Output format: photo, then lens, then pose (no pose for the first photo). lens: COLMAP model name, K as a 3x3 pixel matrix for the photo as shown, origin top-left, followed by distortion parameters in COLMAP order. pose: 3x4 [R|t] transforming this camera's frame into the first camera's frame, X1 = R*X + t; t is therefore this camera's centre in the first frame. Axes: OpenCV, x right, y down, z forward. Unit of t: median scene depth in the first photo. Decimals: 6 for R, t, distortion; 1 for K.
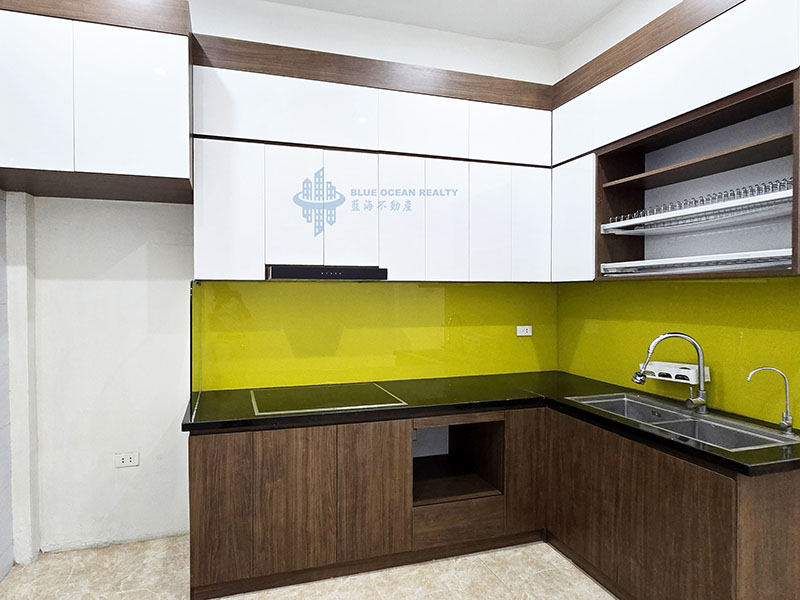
lens RADIAL K [[444.8, 0, 400.0], [0, 444.8, 300.0], [0, 0, 1]] dist [-0.031199, -0.000520]
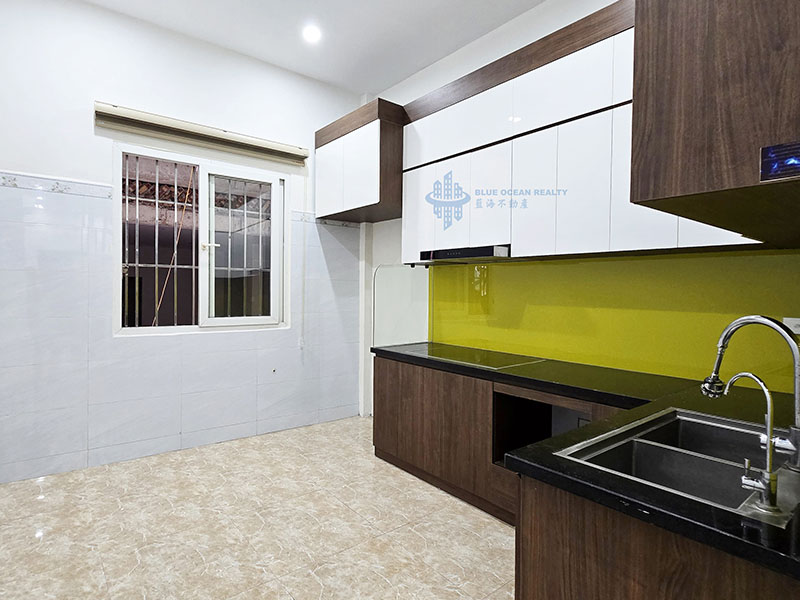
lens RADIAL K [[444.8, 0, 400.0], [0, 444.8, 300.0], [0, 0, 1]] dist [-0.031199, -0.000520]
pose [[0.385653, 0.028655, -0.922199, 0.981003], [-0.021048, 0.999531, 0.022256, 0.046904], [0.922404, 0.010828, 0.386075, 0.376476]]
